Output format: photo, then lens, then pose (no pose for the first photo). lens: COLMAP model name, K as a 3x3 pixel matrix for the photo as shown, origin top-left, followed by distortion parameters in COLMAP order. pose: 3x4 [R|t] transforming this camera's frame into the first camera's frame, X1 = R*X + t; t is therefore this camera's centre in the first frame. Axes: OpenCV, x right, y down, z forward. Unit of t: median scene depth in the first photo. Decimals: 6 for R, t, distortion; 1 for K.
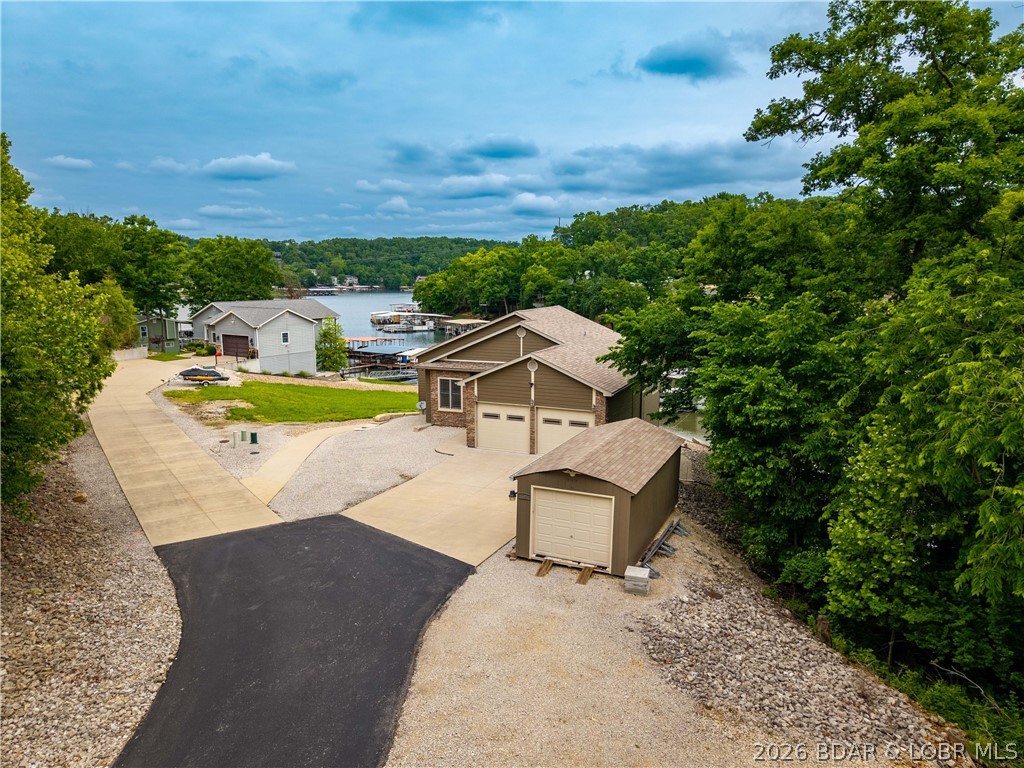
lens RADIAL K [[684.5, 0, 510.1], [0, 684.5, 382.0], [0, 0, 1]] dist [0.035509, -0.039838]
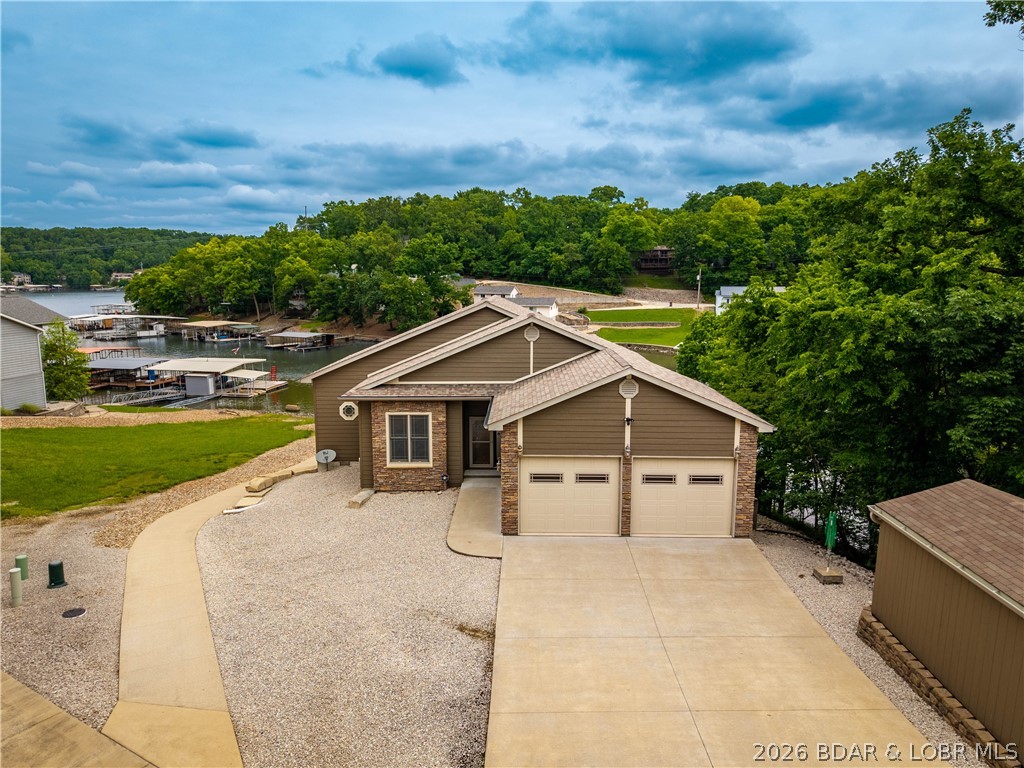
lens RADIAL K [[687.4, 0, 510.8], [0, 687.4, 385.7], [0, 0, 1]] dist [0.008248, 0.001966]
pose [[0.924304, -0.062170, 0.376559, -0.122132], [0.059222, 0.998056, 0.019413, -0.018996], [-0.377034, 0.004357, 0.926189, 0.211114]]
